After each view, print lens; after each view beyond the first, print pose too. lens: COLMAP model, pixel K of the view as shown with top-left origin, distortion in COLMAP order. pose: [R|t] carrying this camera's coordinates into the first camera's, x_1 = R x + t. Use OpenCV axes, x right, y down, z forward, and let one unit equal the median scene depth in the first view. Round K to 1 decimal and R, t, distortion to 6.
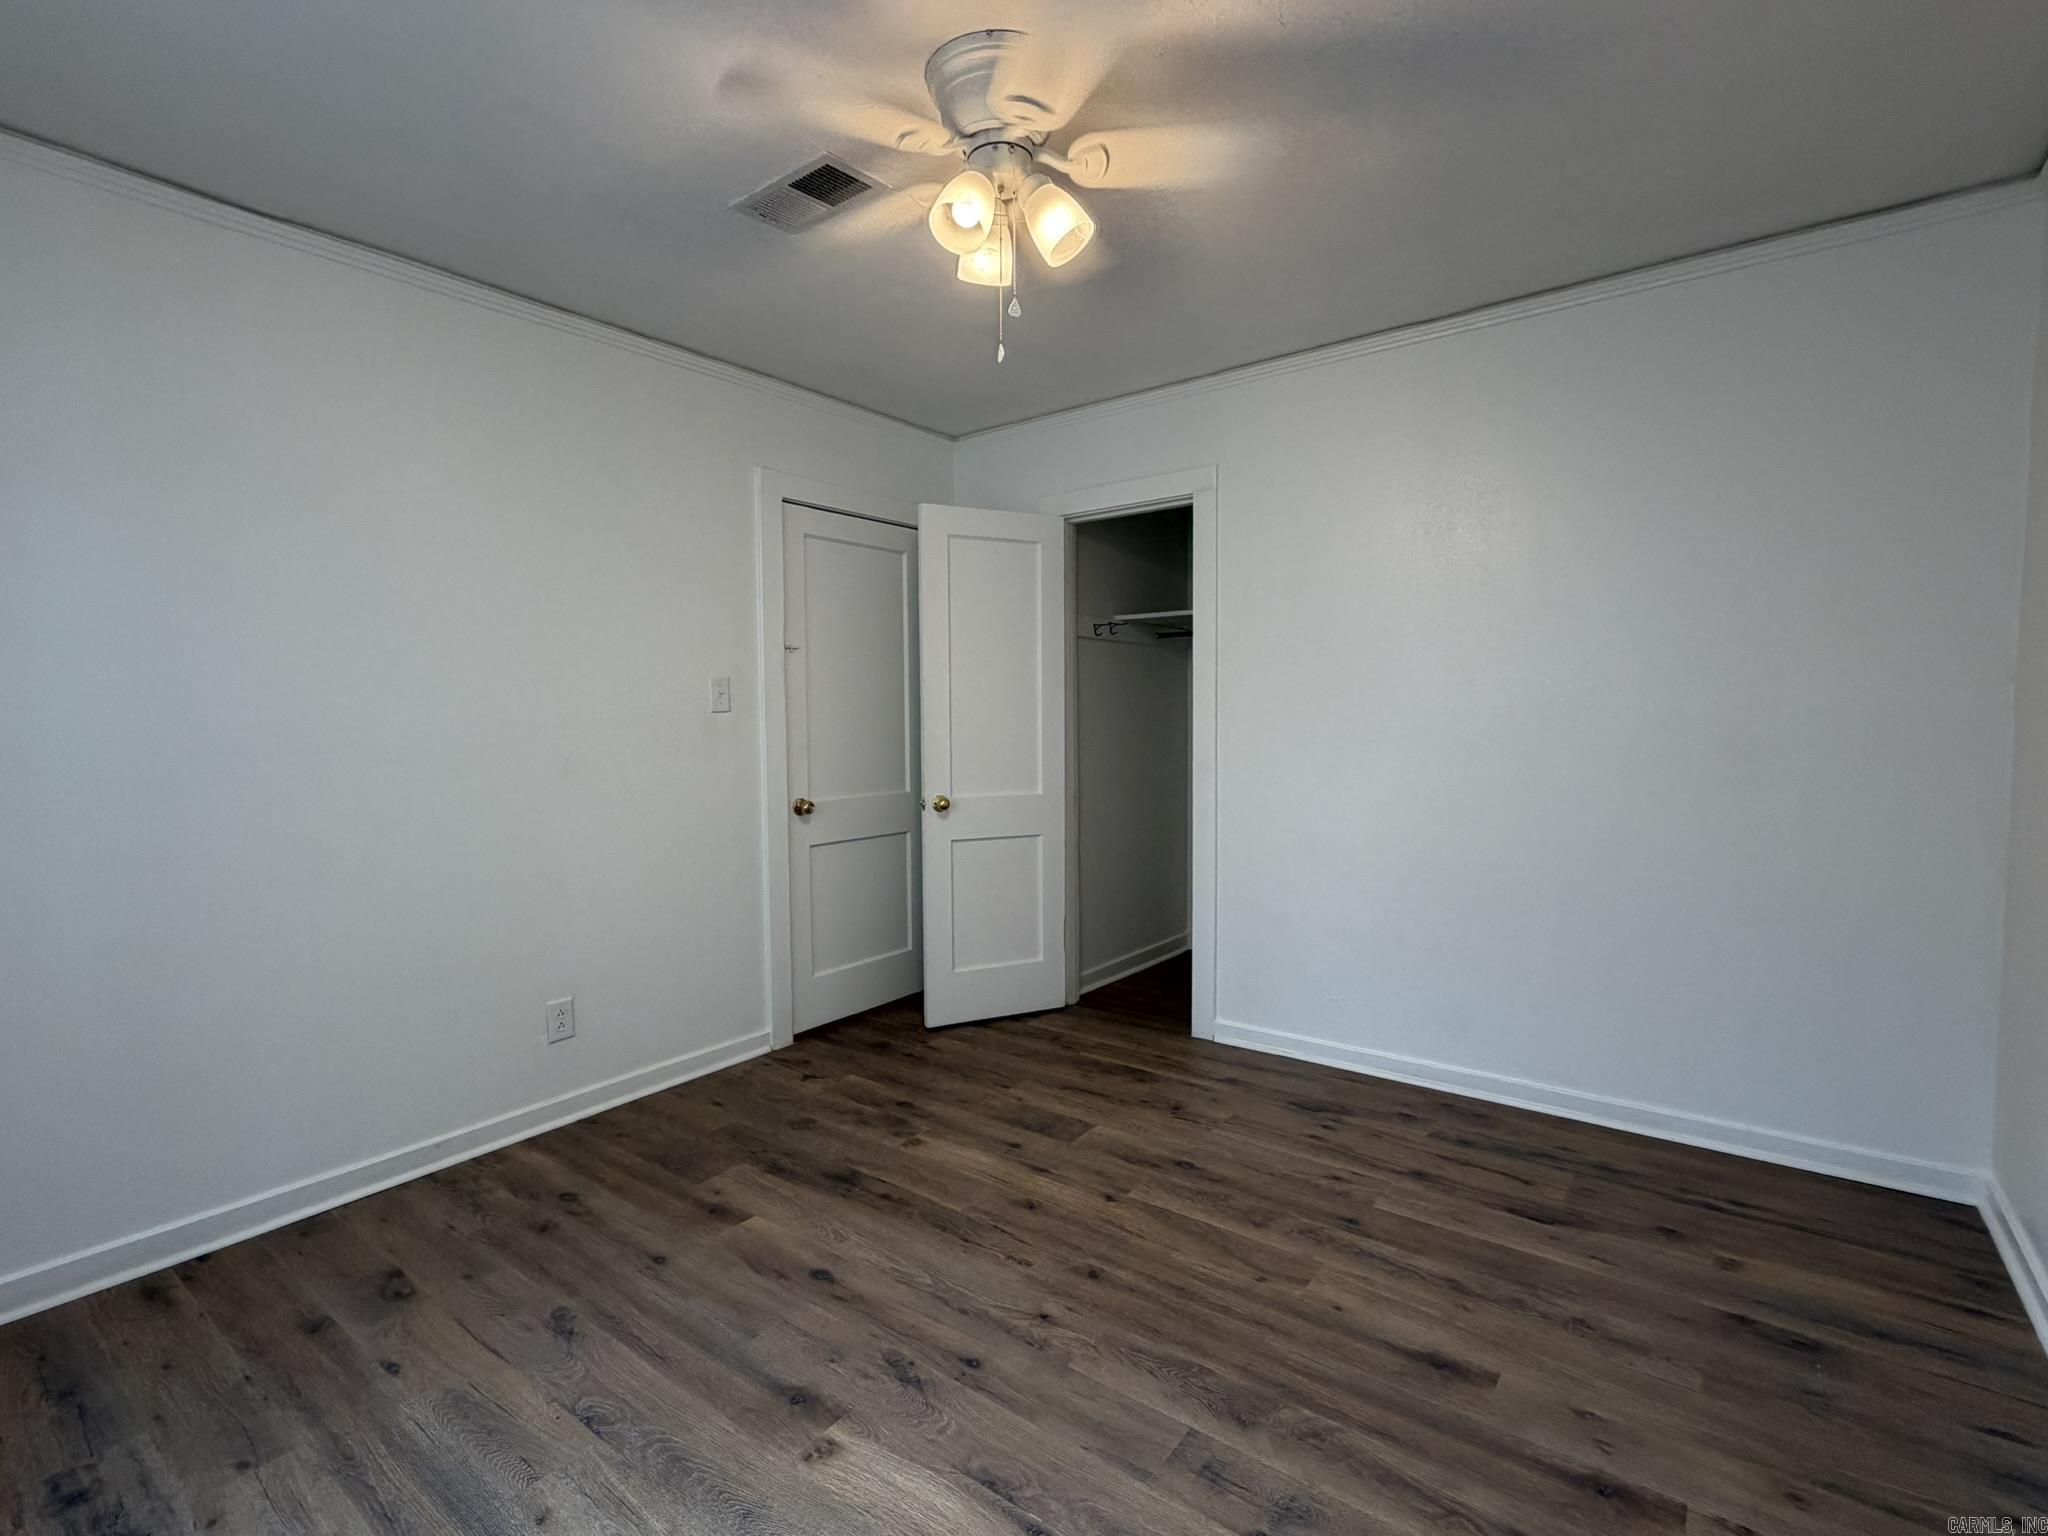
lens RADIAL K [[962.2, 0, 1022.5], [0, 962.2, 763.1], [0, 0, 1]] dist [0.003520, -0.000200]
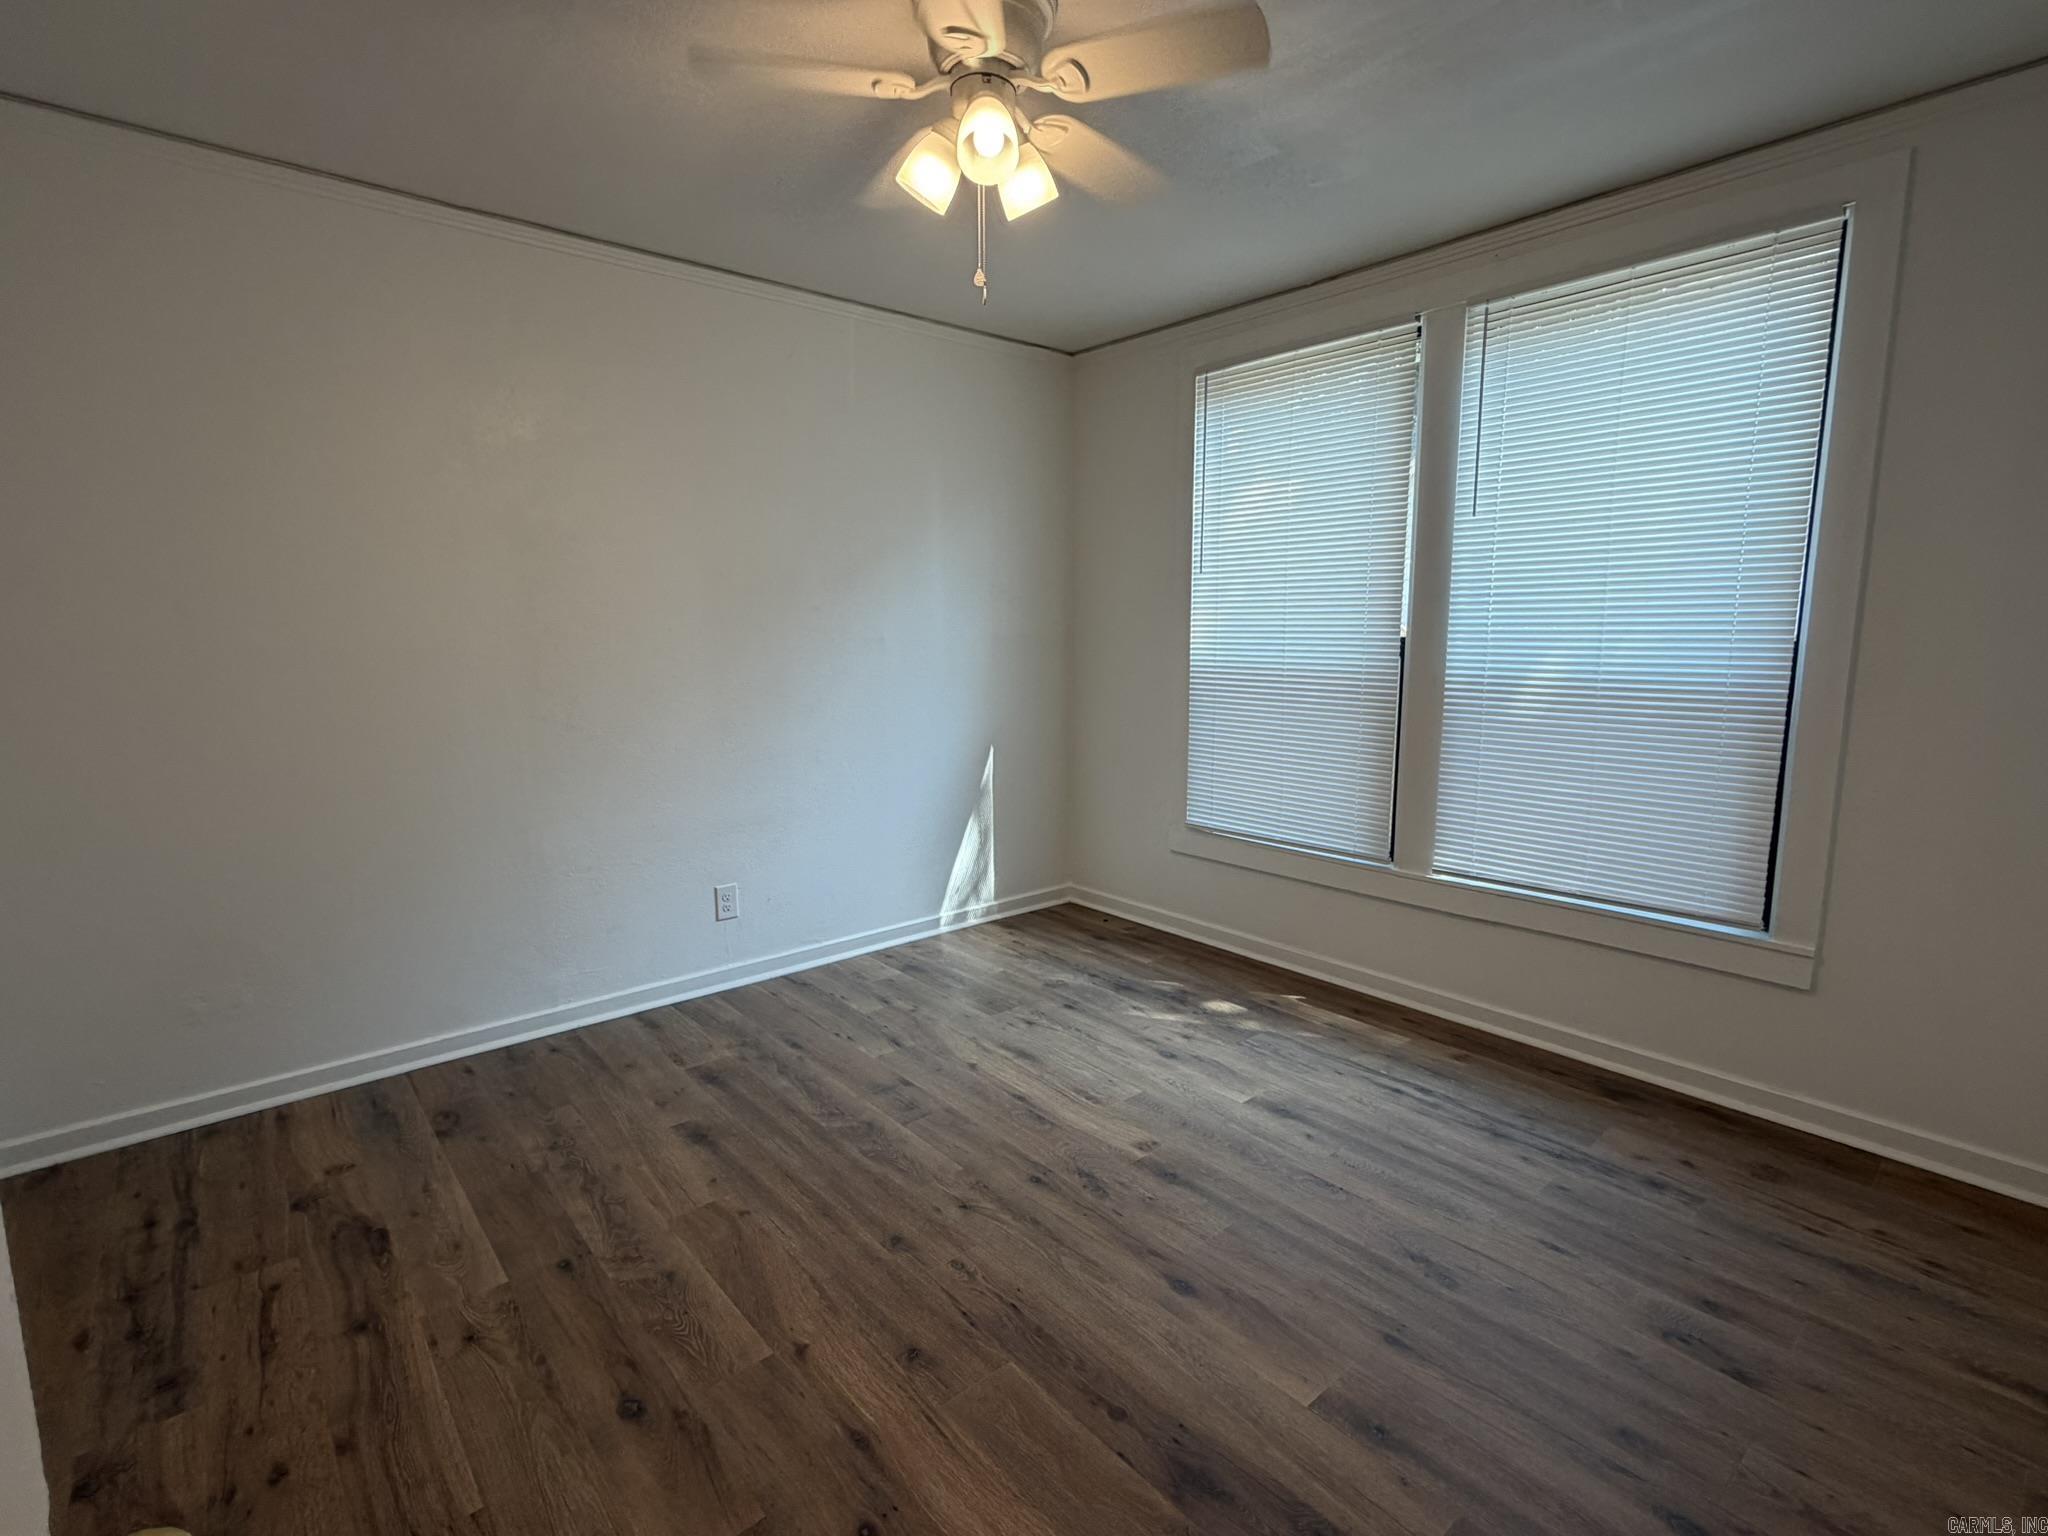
lens RADIAL K [[962.2, 0, 1022.5], [0, 962.2, 763.1], [0, 0, 1]] dist [0.003520, -0.000200]
pose [[-0.979974, -0.014423, 0.198600, -0.248867], [0.023441, 0.982083, 0.186987, -0.124890], [-0.197739, 0.187898, -0.962078, 1.909913]]
